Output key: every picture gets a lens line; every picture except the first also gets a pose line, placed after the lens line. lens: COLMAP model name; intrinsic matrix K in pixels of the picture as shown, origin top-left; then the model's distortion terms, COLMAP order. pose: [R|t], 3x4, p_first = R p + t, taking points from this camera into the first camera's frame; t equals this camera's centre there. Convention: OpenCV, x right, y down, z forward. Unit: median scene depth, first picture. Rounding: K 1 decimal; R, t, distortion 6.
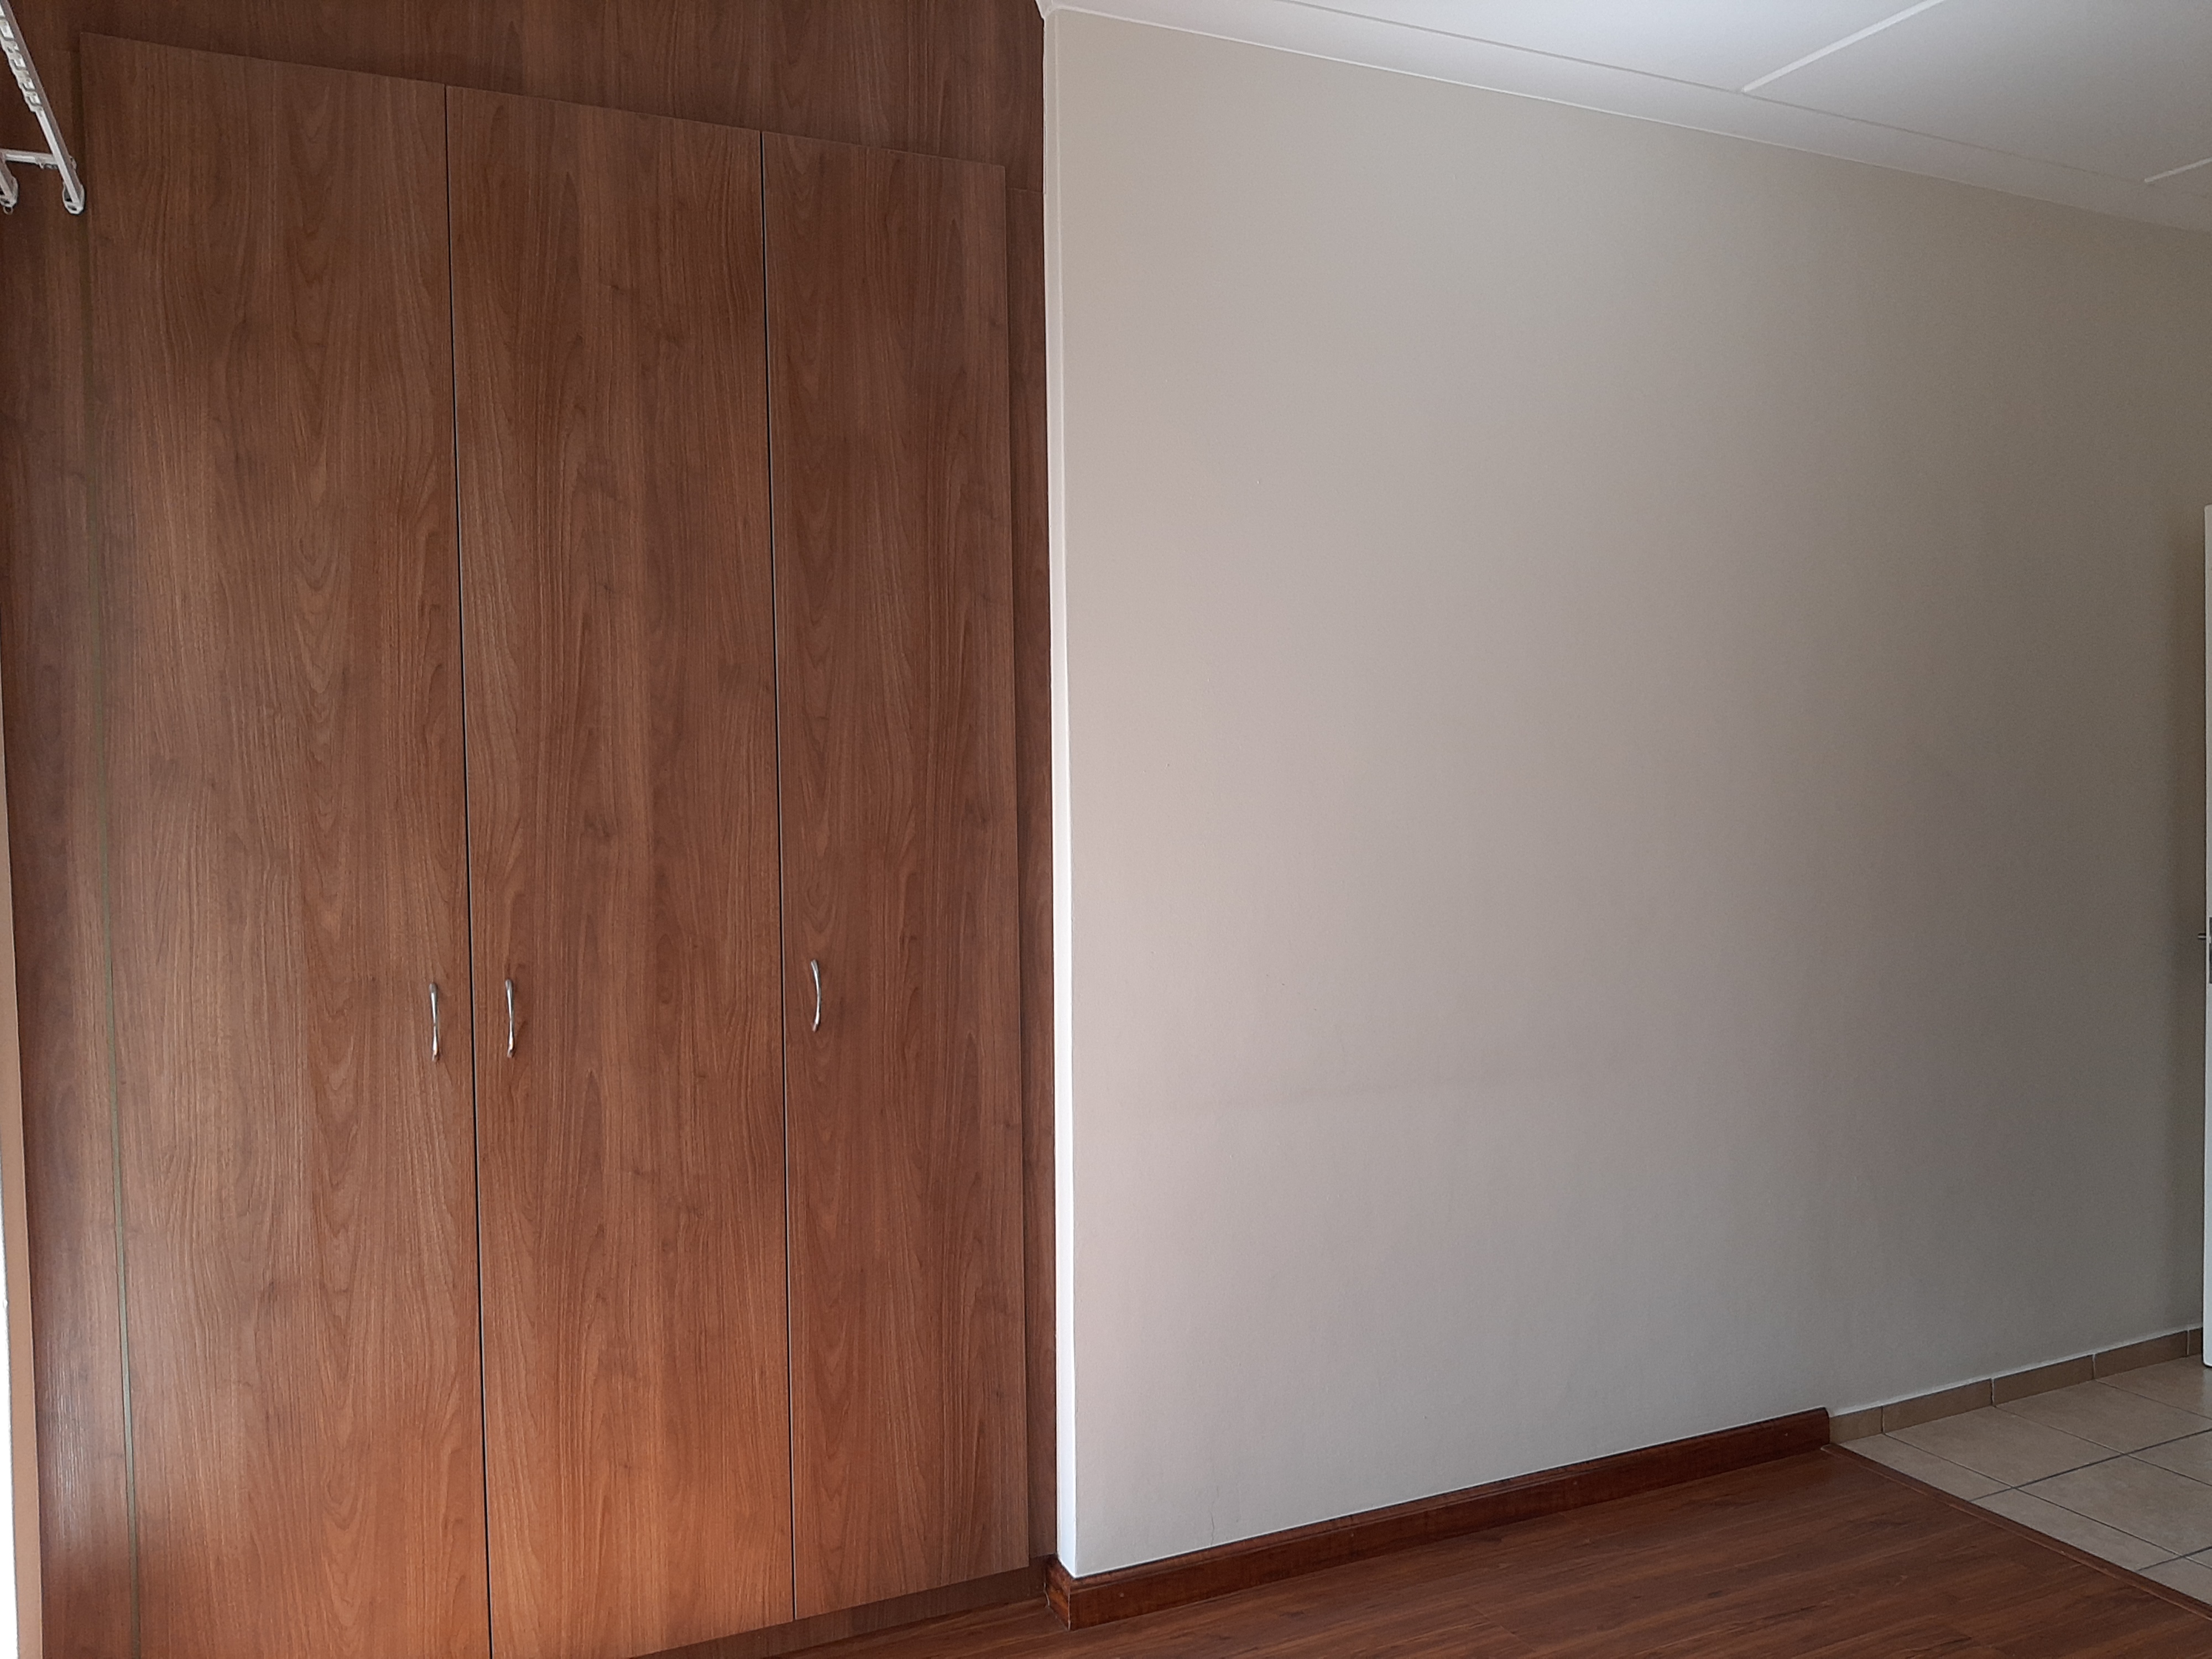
lens RADIAL K [[1738.8, 0, 1110.6], [0, 1738.8, 829.0], [0, 0, 1]] dist [0.067734, -0.084587]
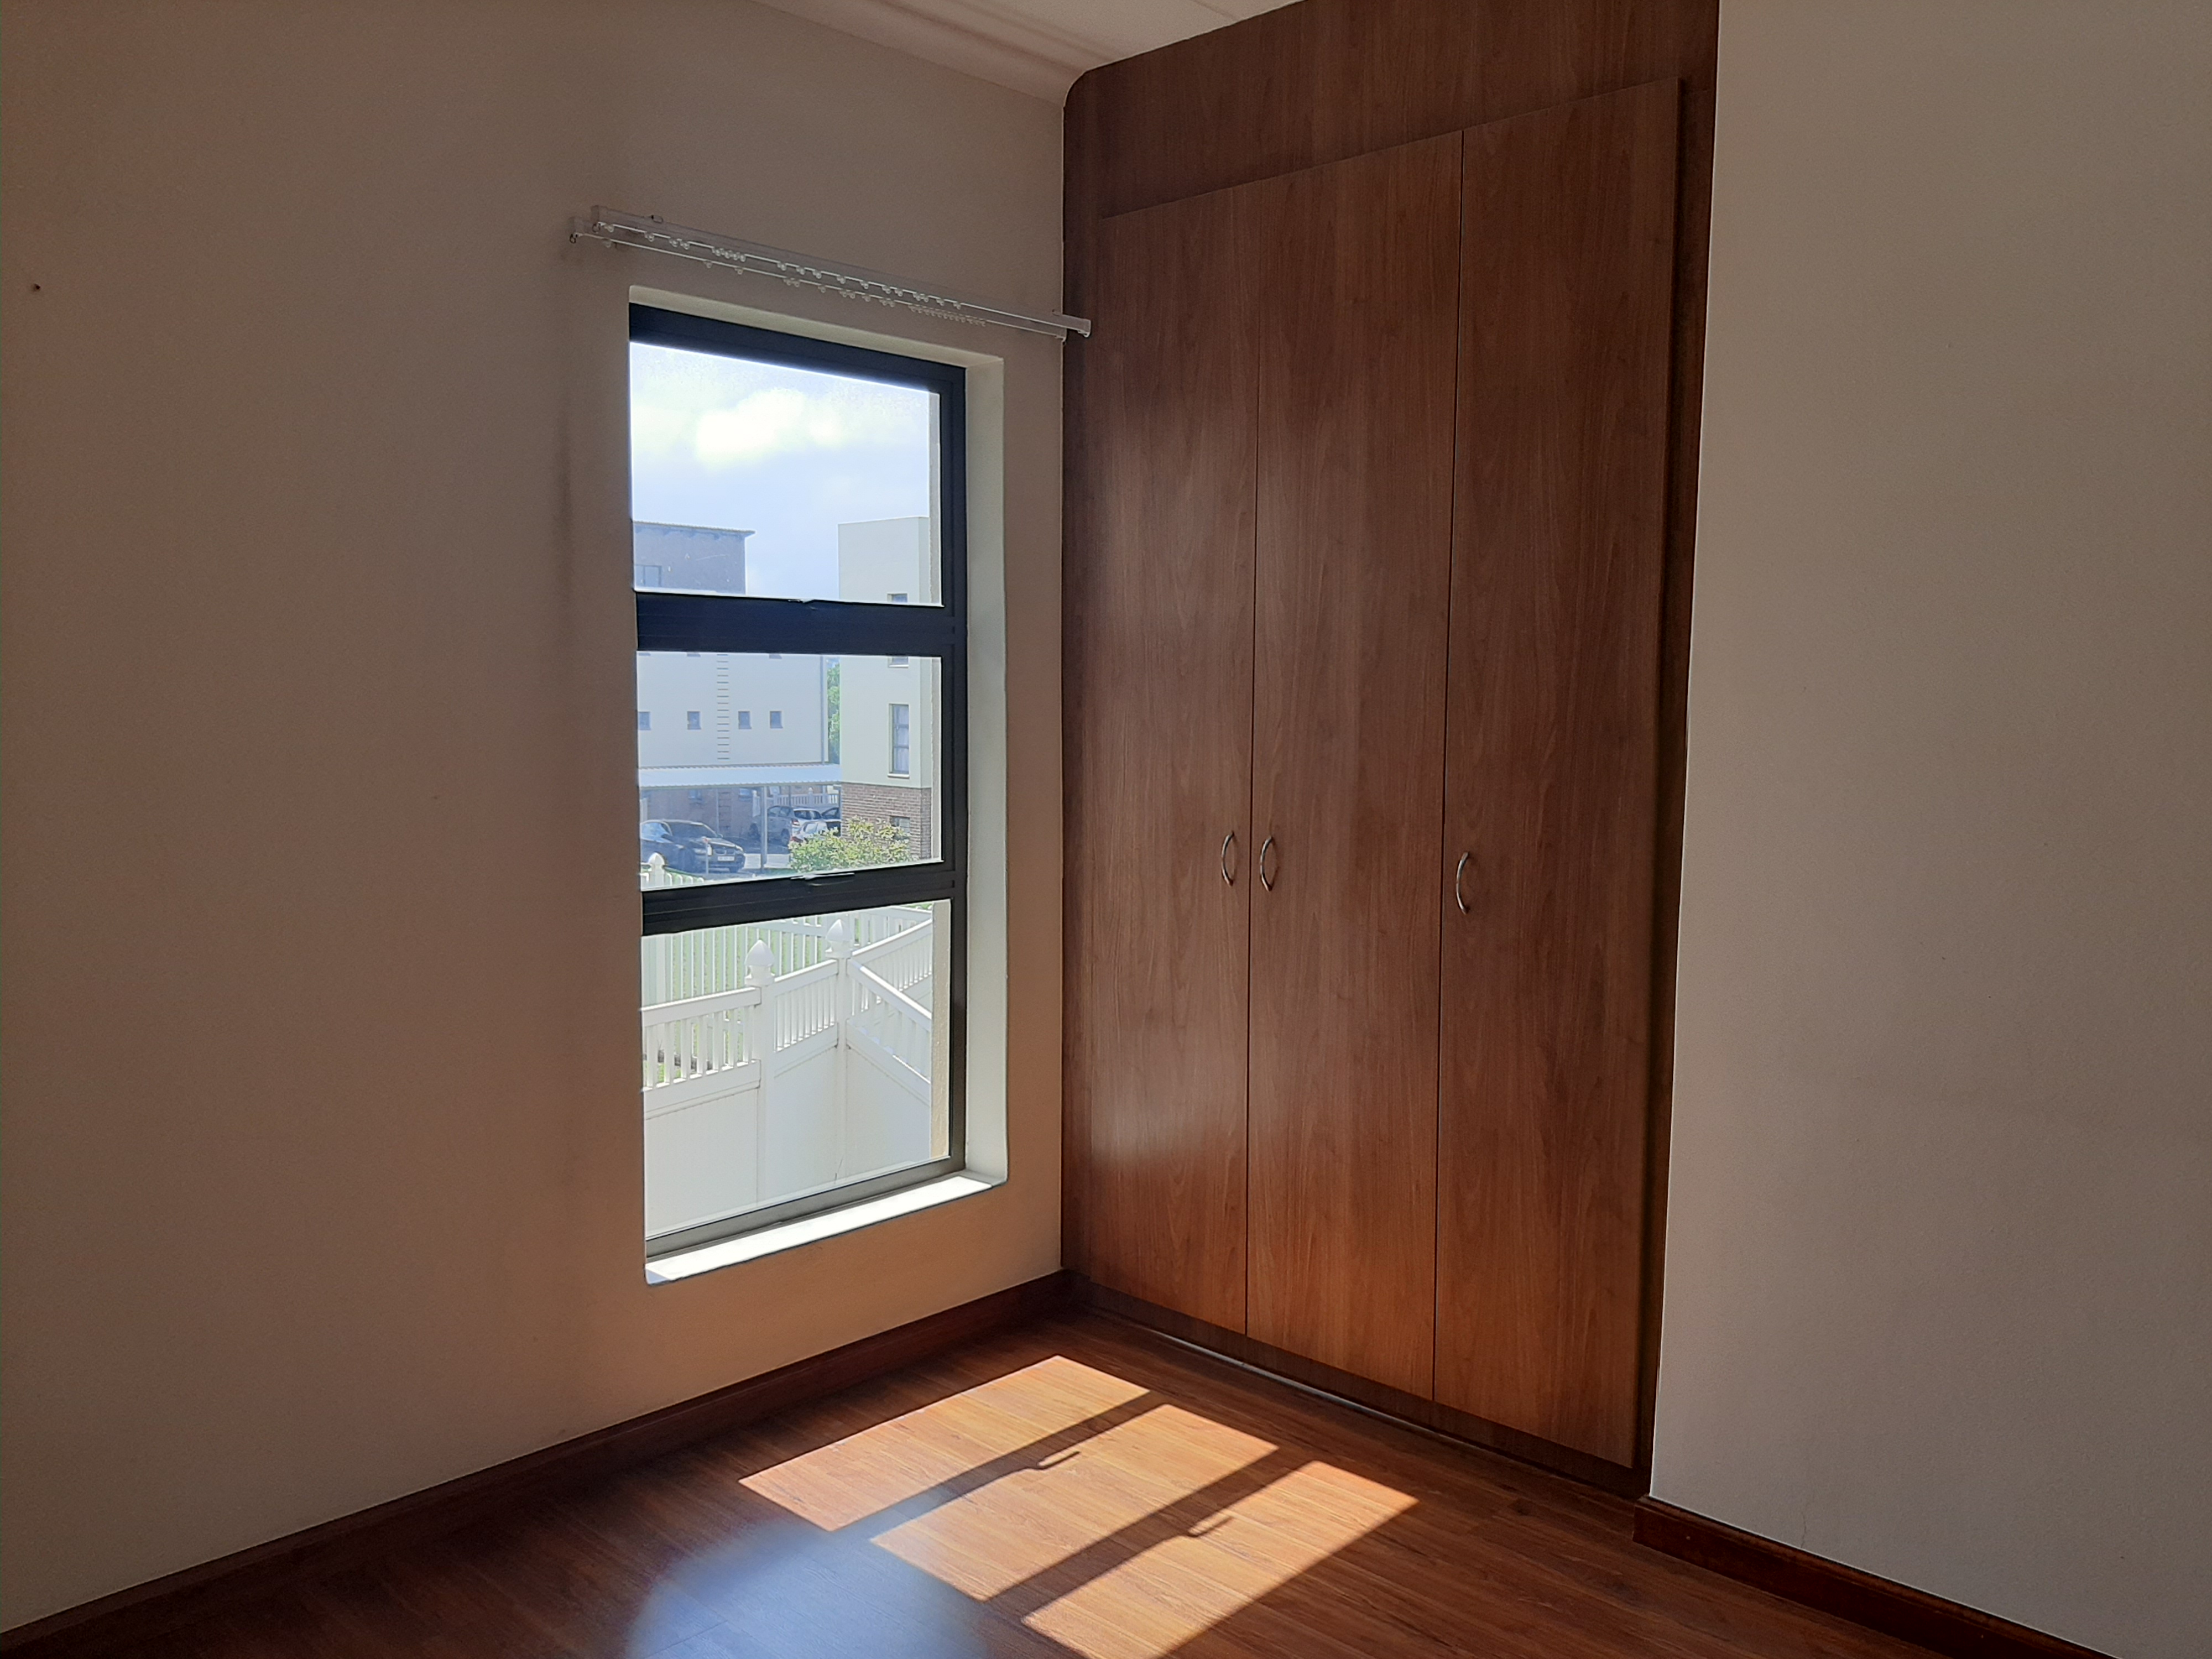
lens RADIAL K [[1738.8, 0, 1099.7], [0, 1738.8, 820.5], [0, 0, 1]] dist [0.067734, -0.084587]
pose [[0.356041, 0.096593, -0.929464, 0.827873], [-0.042289, 0.995290, 0.087235, -0.036706], [0.933513, 0.008246, 0.358449, 0.366370]]
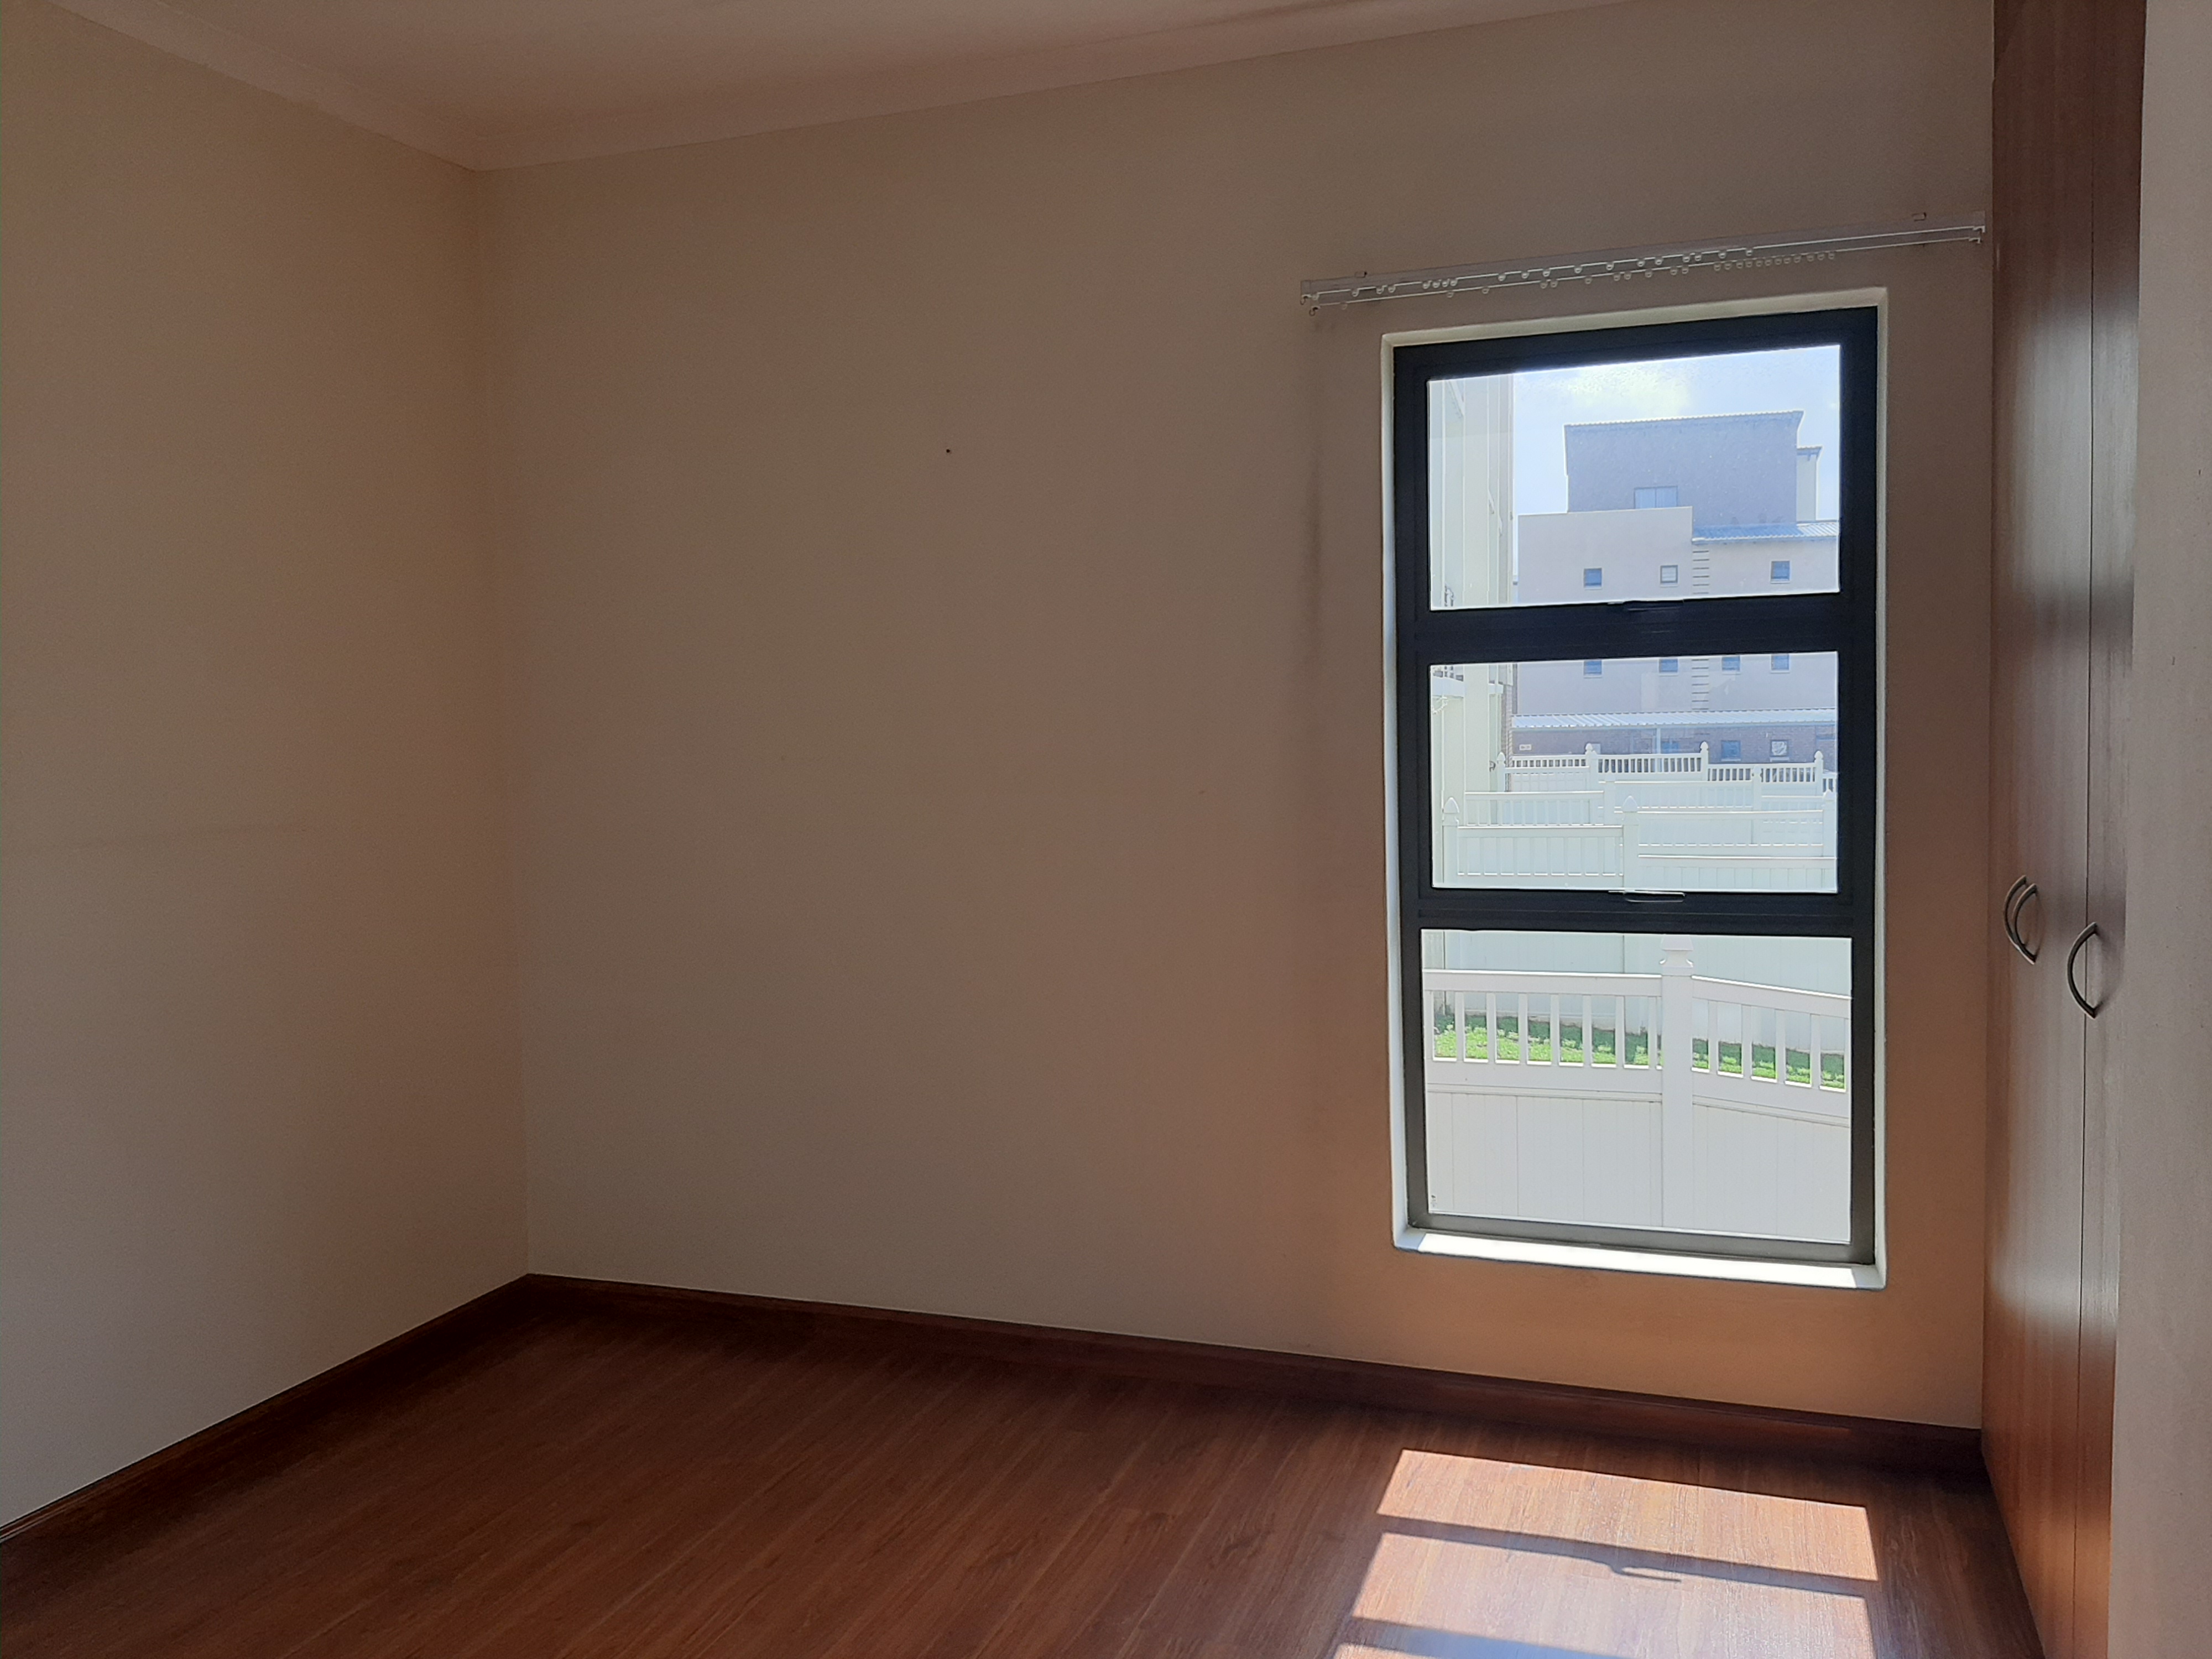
lens RADIAL K [[1738.8, 0, 1127.5], [0, 1738.8, 833.9], [0, 0, 1]] dist [0.067734, -0.084587]
pose [[-0.704459, 0.085113, -0.704623, 0.663188], [0.012272, 0.994096, 0.107810, -0.052908], [0.709638, 0.067300, -0.701345, 1.283846]]
